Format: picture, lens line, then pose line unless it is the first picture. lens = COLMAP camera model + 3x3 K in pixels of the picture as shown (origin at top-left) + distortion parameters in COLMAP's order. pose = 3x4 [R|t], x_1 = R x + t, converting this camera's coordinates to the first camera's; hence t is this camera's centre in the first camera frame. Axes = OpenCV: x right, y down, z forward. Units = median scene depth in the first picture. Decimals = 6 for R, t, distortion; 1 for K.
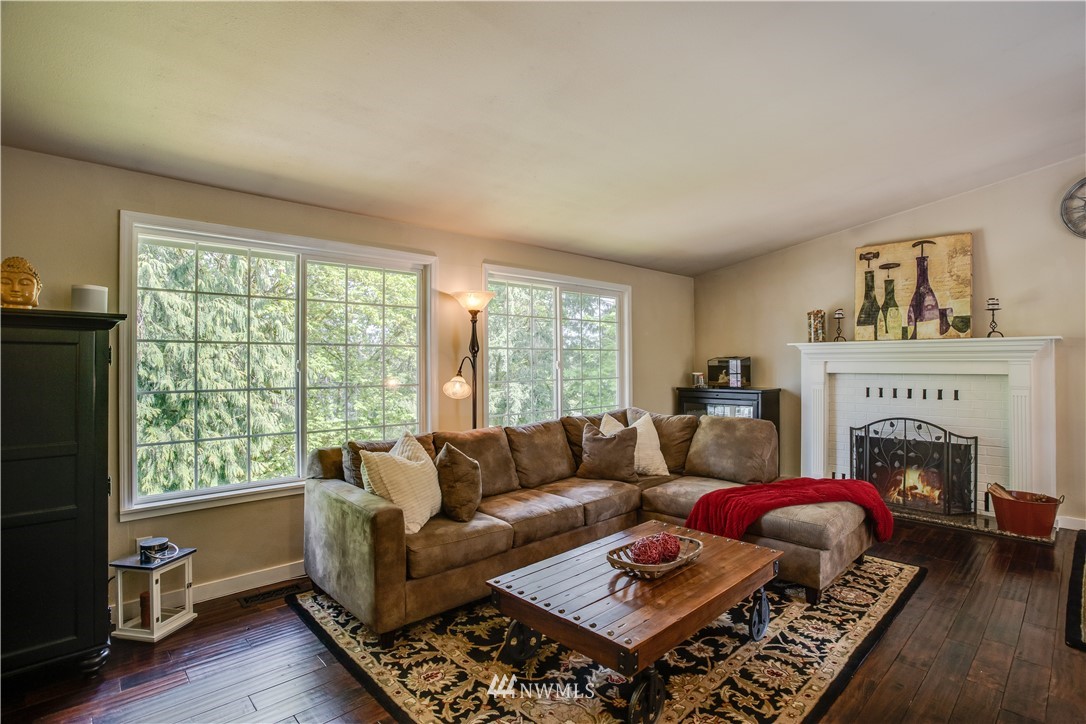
lens RADIAL K [[531.5, 0, 544.7], [0, 531.5, 357.4], [0, 0, 1]] dist [-0.060916, 0.022725]
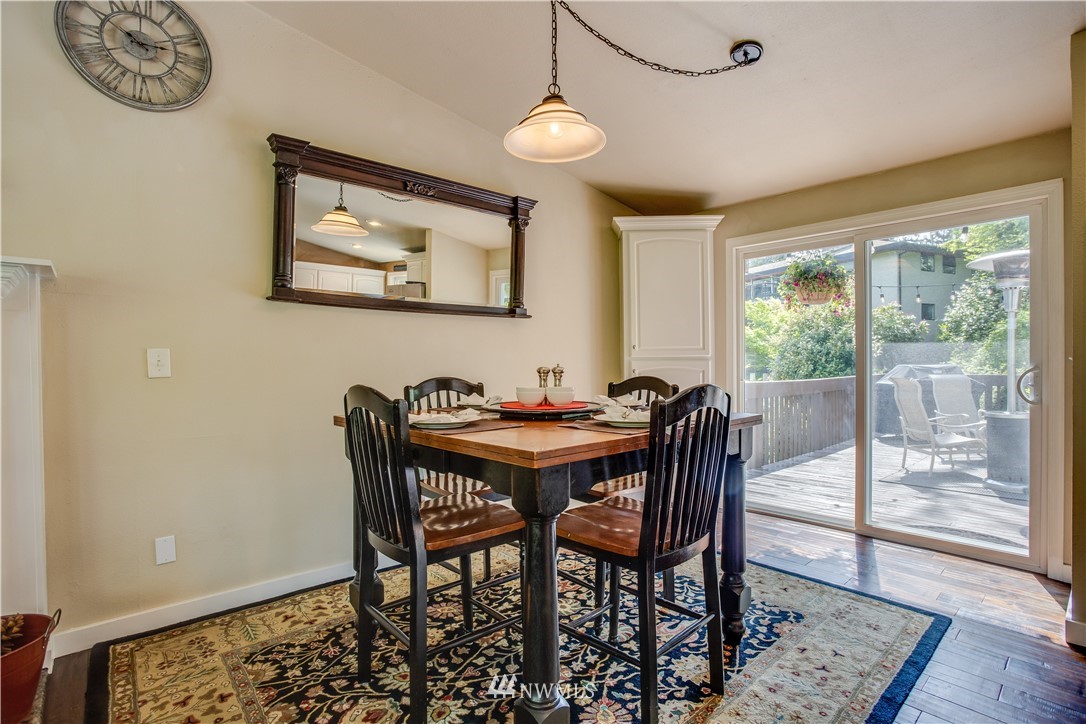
lens RADIAL K [[531.5, 0, 551.4], [0, 531.5, 369.9], [0, 0, 1]] dist [-0.060916, 0.022725]
pose [[0.020353, -0.012264, 0.999718, 0.542622], [-0.004319, 0.999914, 0.012354, 0.047535], [-0.999784, -0.004569, 0.020299, 0.524977]]
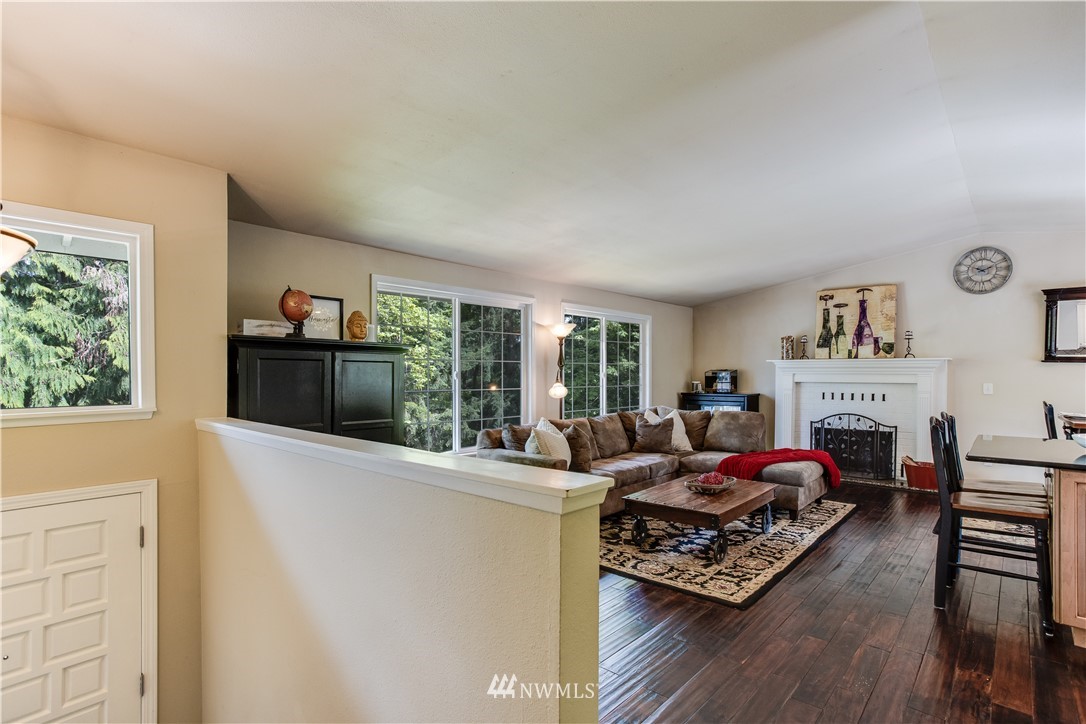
lens RADIAL K [[535.4, 0, 553.8], [0, 535.4, 381.7], [0, 0, 1]] dist [-0.012768, 0.002792]
pose [[0.995264, 0.002955, 0.097164, -0.300434], [-0.005531, 0.999640, 0.026249, -0.005893], [-0.097052, -0.026662, 0.994922, -0.444289]]
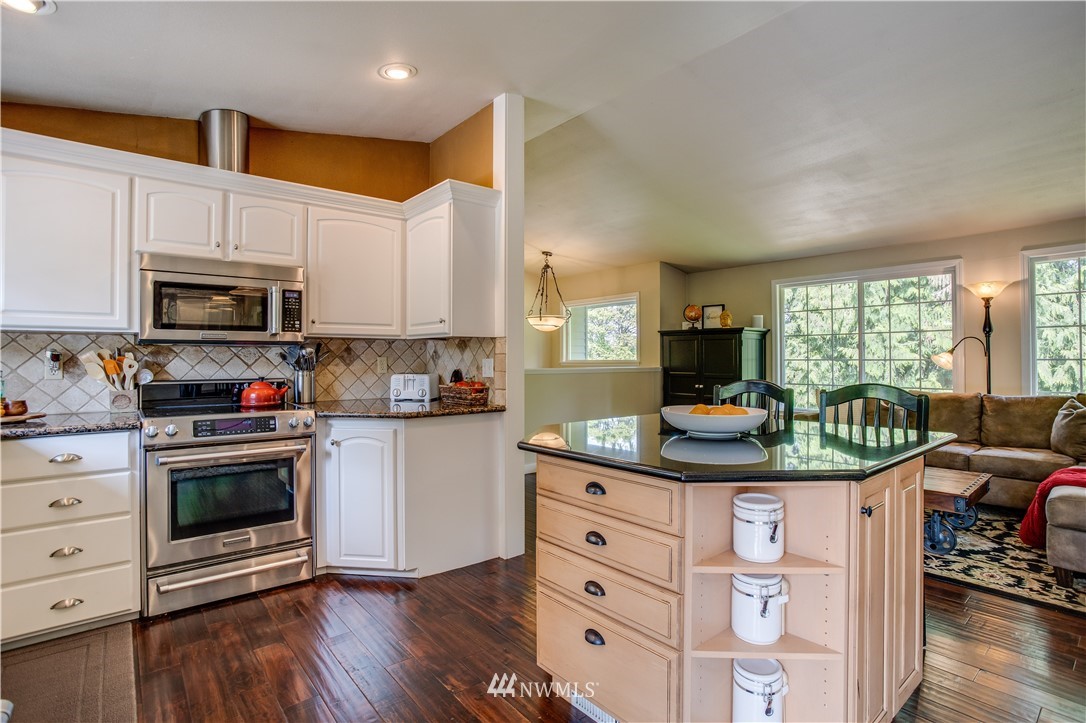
lens RADIAL K [[531.5, 0, 549.9], [0, 531.5, 356.5], [0, 0, 1]] dist [-0.060916, 0.022725]
pose [[-0.064446, -0.002544, -0.997918, 1.096336], [0.013104, 0.999908, -0.003395, 0.035538], [0.997835, -0.013295, -0.064407, 0.096759]]
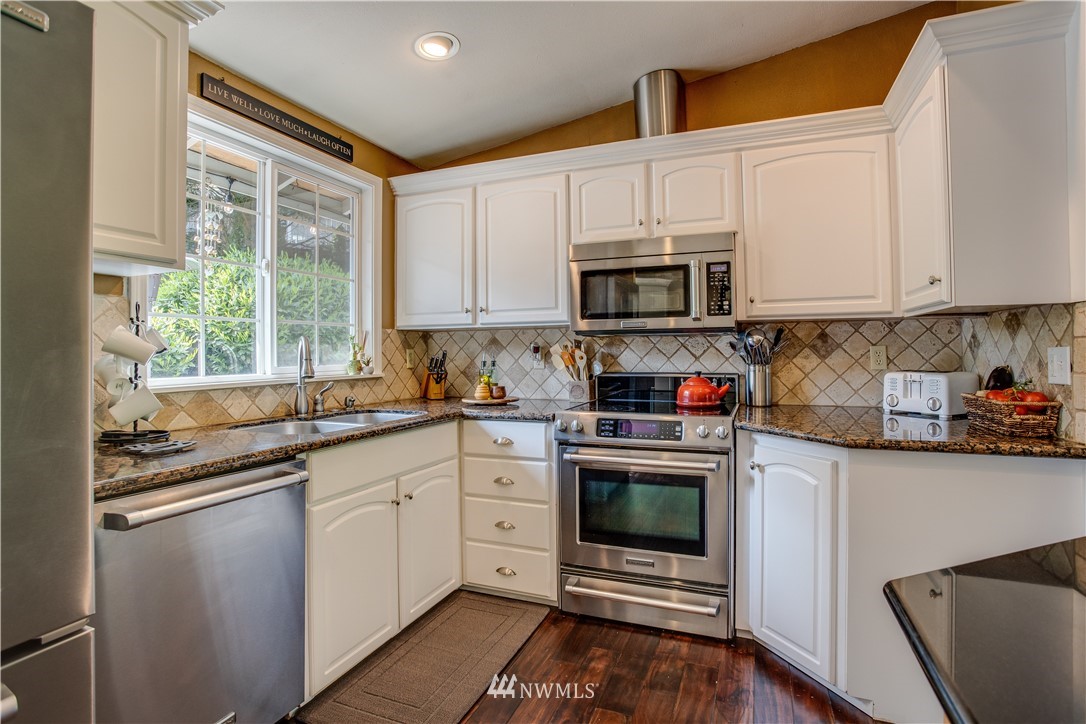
lens RADIAL K [[531.5, 0, 554.1], [0, 531.5, 347.4], [0, 0, 1]] dist [-0.060916, 0.022725]
pose [[-0.904226, 0.006323, -0.427007, 0.790013], [0.014613, 0.999763, -0.016140, 0.035994], [0.426804, -0.020834, -0.904104, 0.138668]]
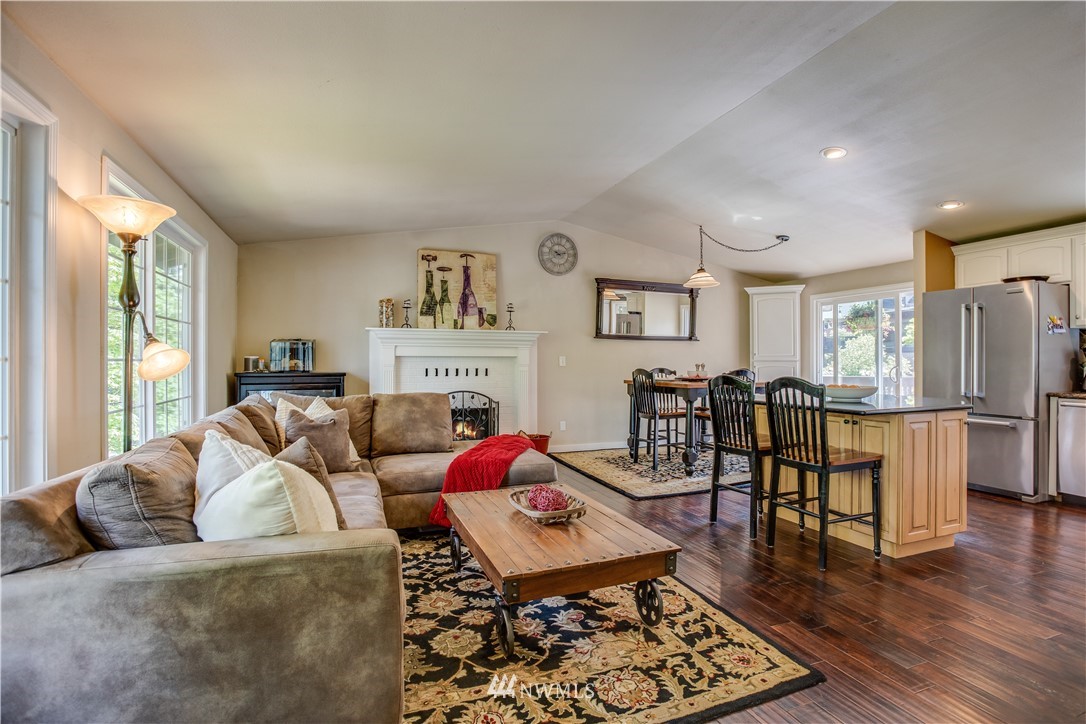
lens RADIAL K [[531.5, 0, 551.9], [0, 531.5, 361.1], [0, 0, 1]] dist [-0.060916, 0.022725]
pose [[0.374650, 0.004064, 0.927157, -0.500271], [-0.011431, 0.999935, 0.000236, 0.048054], [-0.927096, -0.010687, 0.374672, 0.359843]]
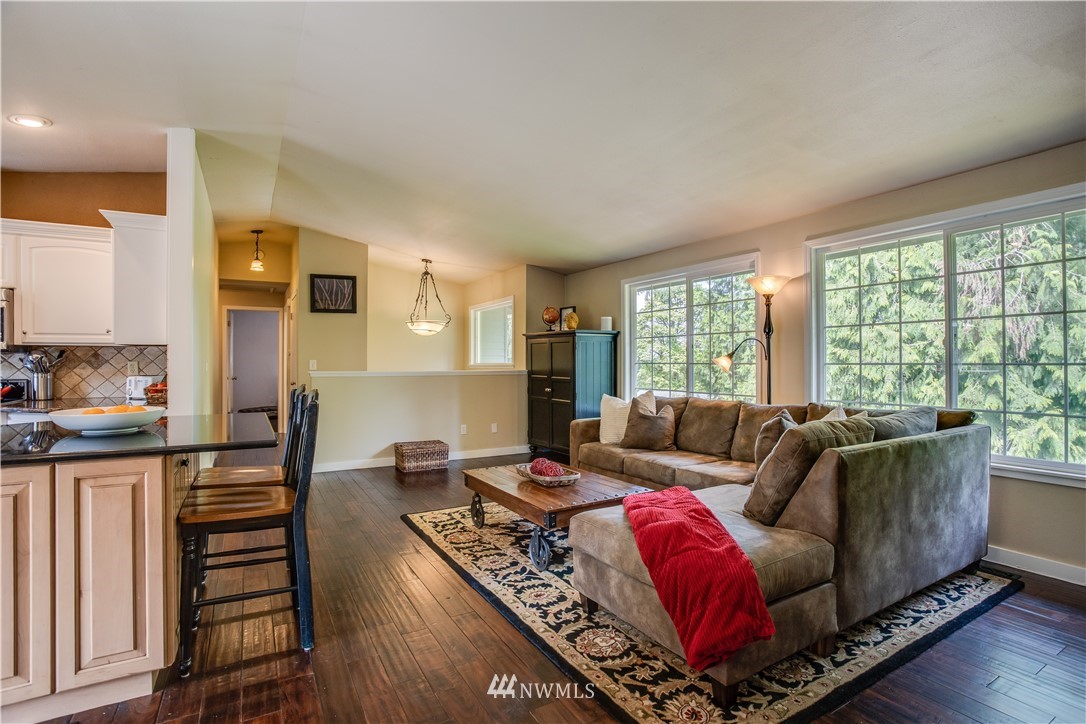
lens RADIAL K [[531.5, 0, 546.1], [0, 531.5, 356.8], [0, 0, 1]] dist [-0.060916, 0.022725]
pose [[-0.231201, -0.004908, -0.972894, 1.014251], [0.013155, 0.999880, -0.008170, 0.040020], [0.972817, -0.014687, -0.231109, 0.830144]]
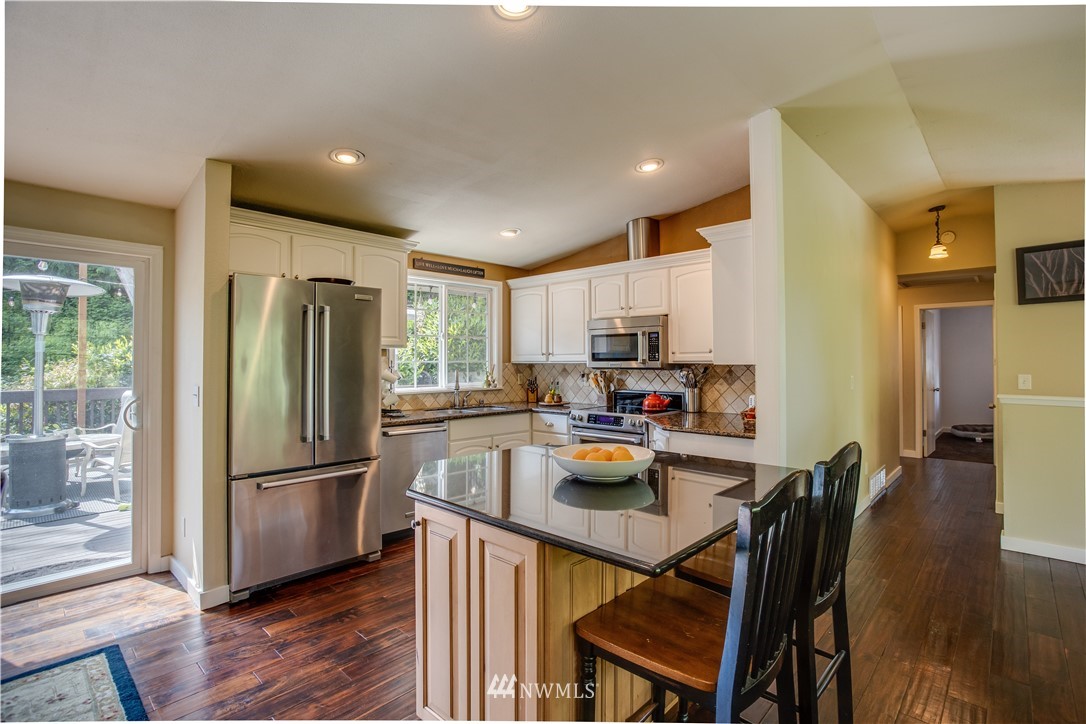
lens RADIAL K [[513.5, 0, 553.6], [0, 513.5, 355.0], [0, 0, 1]] dist [-0.025015, 0.005718]
pose [[-0.997420, 0.004675, -0.071631, 0.649083], [0.006212, 0.999755, -0.021260, 0.001193], [0.071514, -0.021650, -0.997205, 0.736577]]
